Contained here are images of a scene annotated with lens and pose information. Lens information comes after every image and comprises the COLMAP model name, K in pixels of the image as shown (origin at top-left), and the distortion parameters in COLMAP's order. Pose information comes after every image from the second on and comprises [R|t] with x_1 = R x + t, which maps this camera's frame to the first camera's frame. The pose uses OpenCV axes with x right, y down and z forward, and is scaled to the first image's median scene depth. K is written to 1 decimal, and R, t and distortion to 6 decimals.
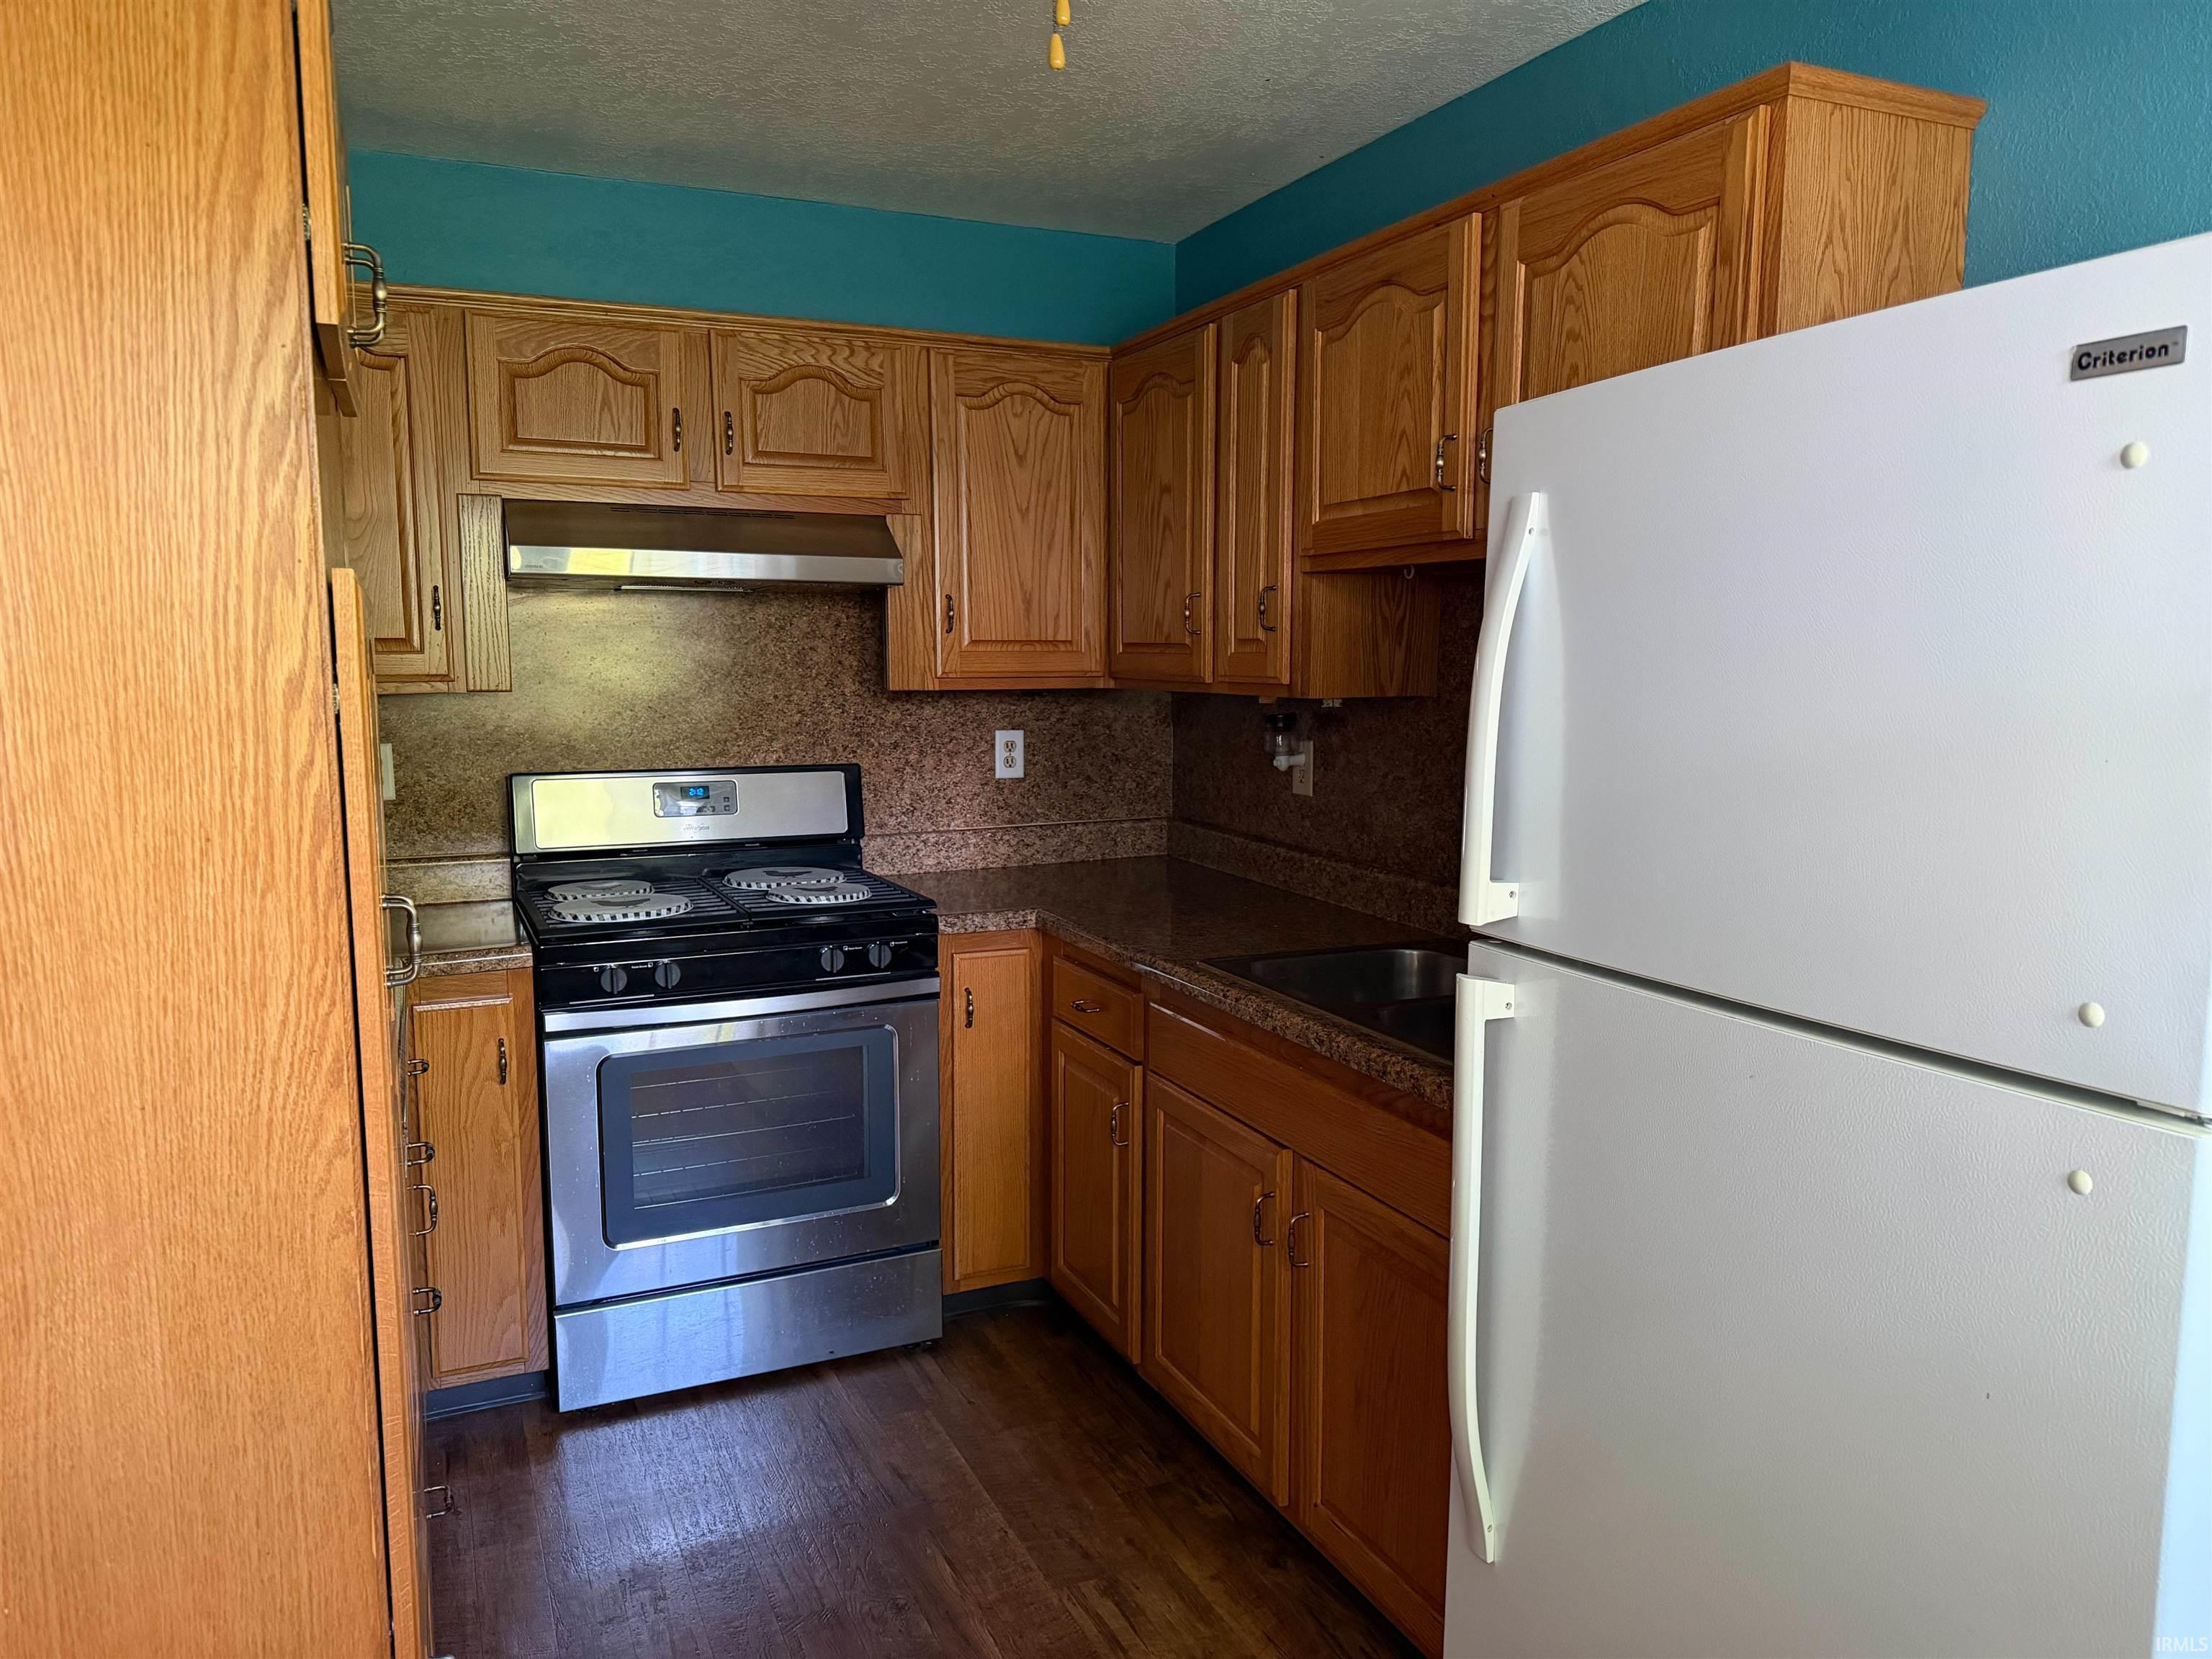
lens RADIAL K [[1560.9, 0, 1116.8], [0, 1560.9, 823.3], [0, 0, 1]] dist [0.058111, -0.071857]
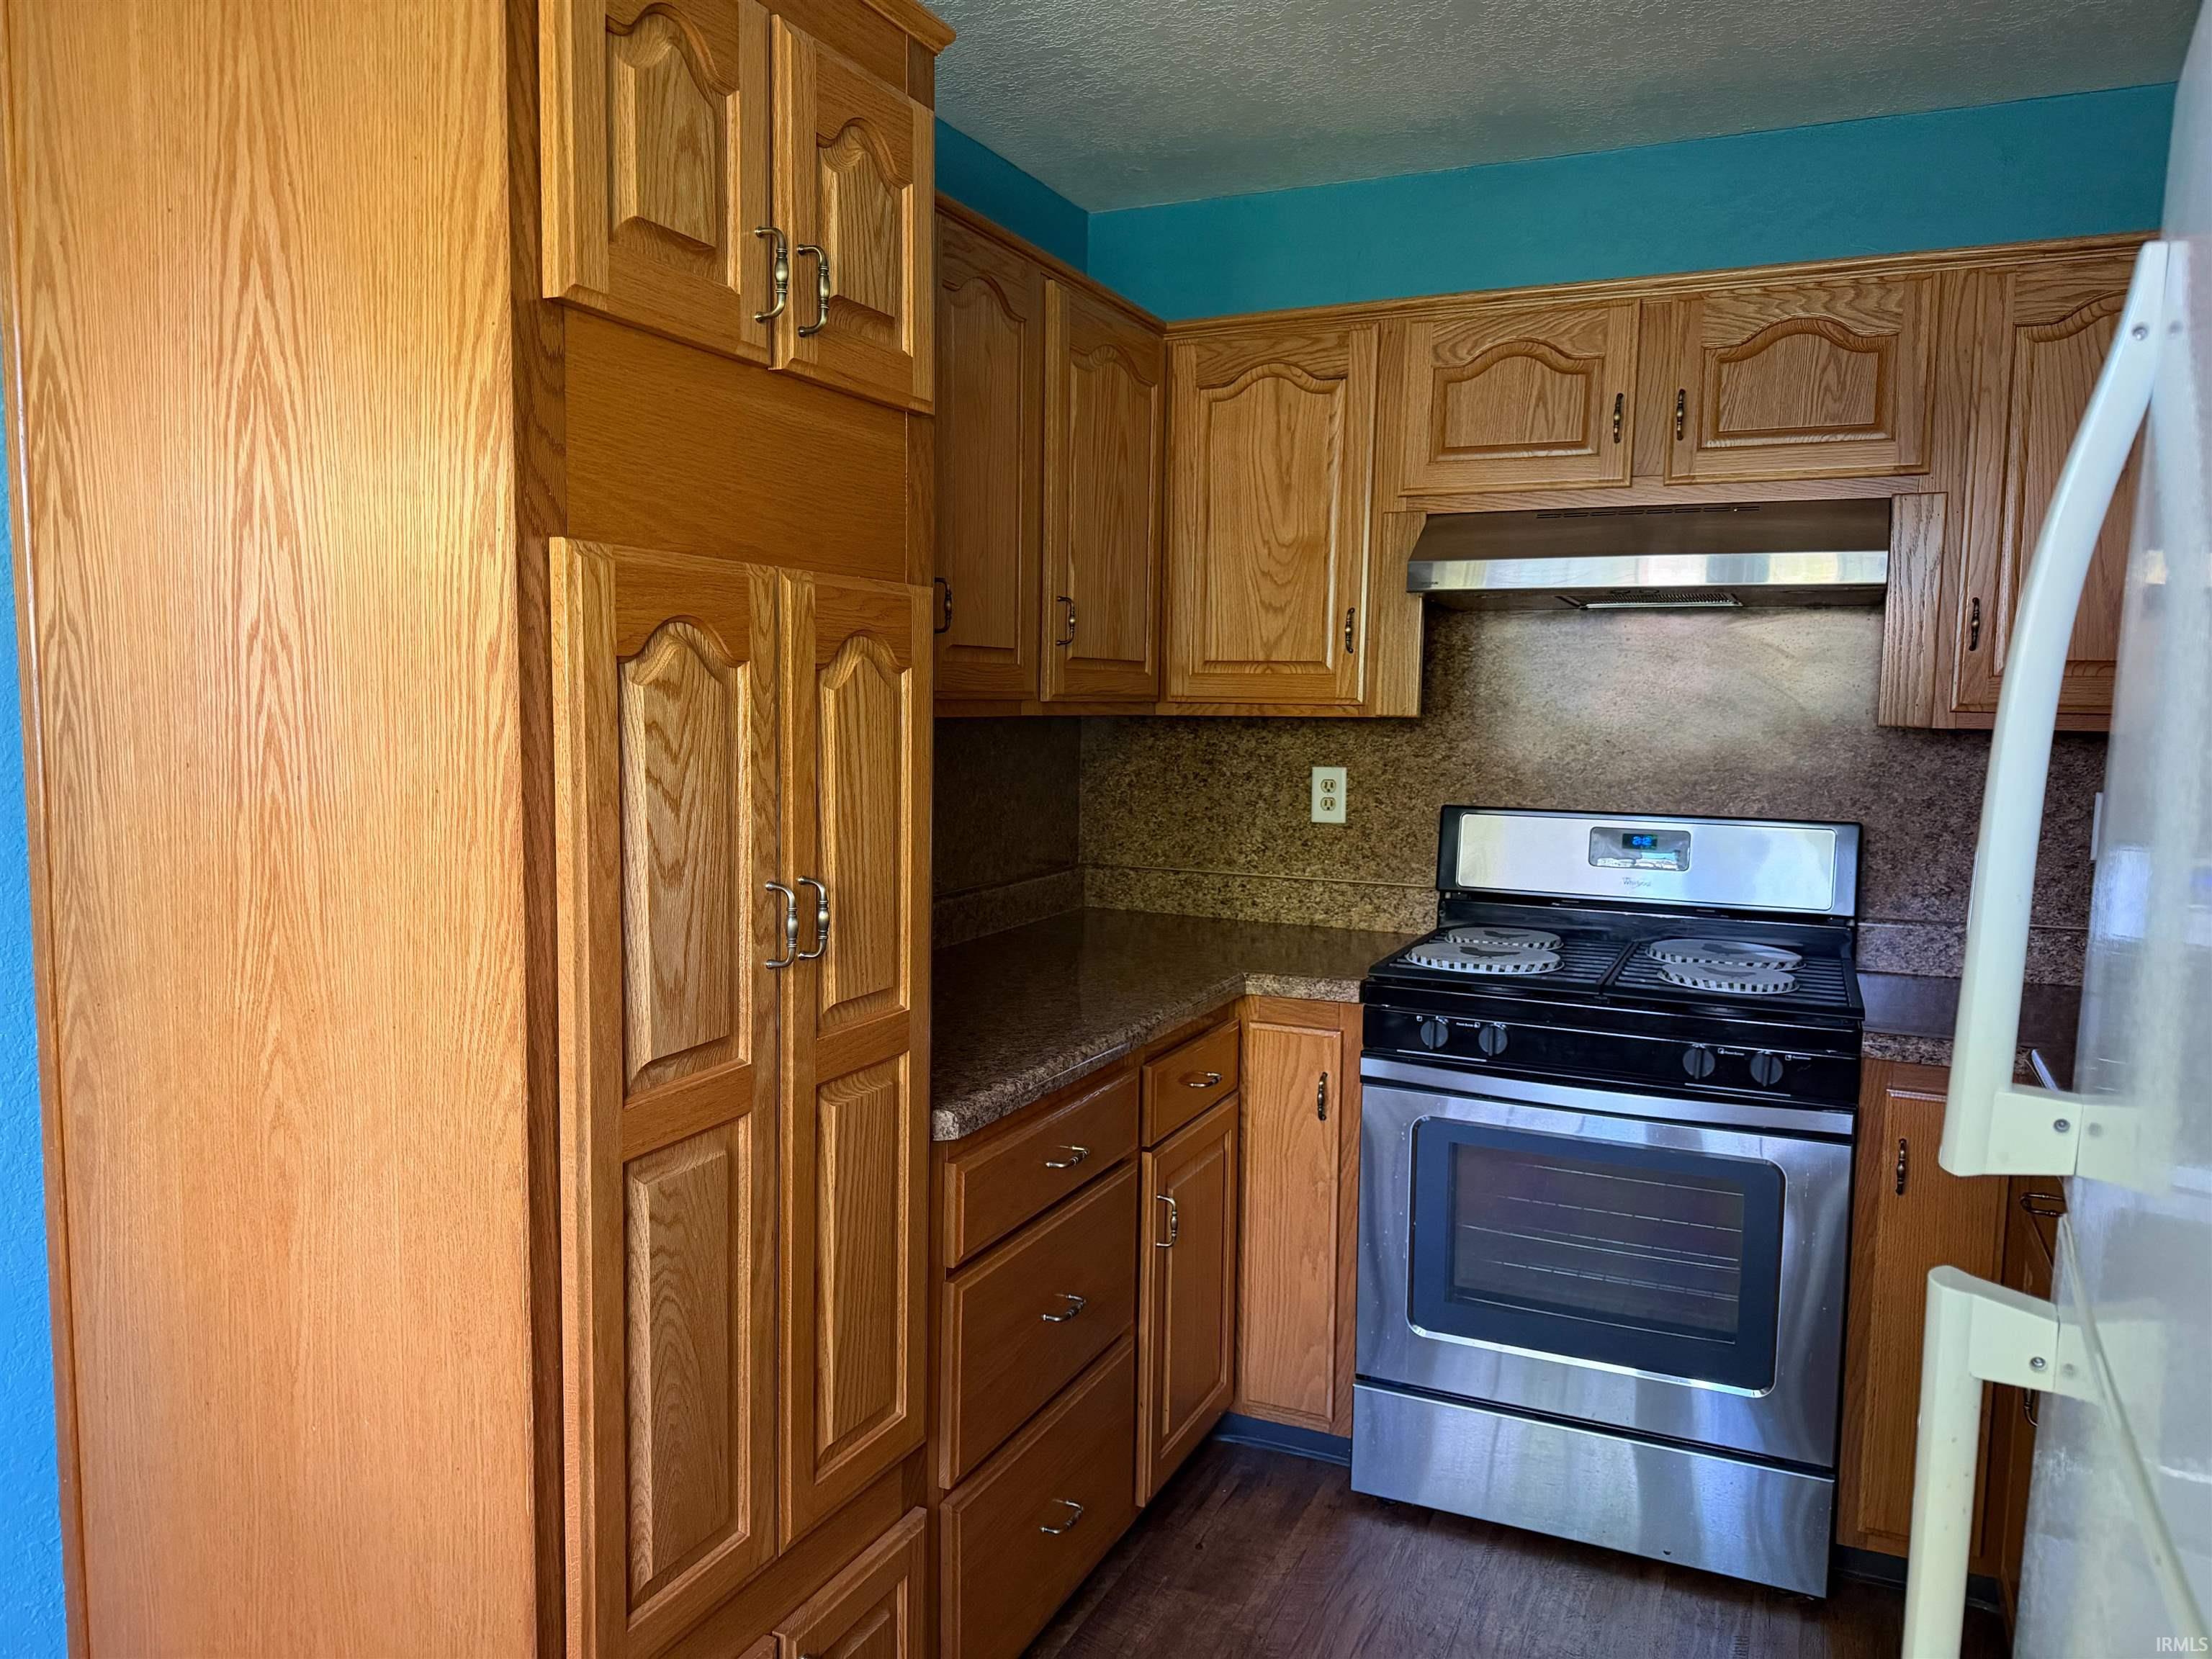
lens RADIAL K [[1560.9, 0, 1117.7], [0, 1560.9, 824.1], [0, 0, 1]] dist [0.058111, -0.071857]
pose [[0.656367, 0.075817, -0.750623, 0.224476], [-0.102461, 0.994678, 0.010872, -0.011002], [0.747452, 0.069773, 0.660641, 0.261954]]
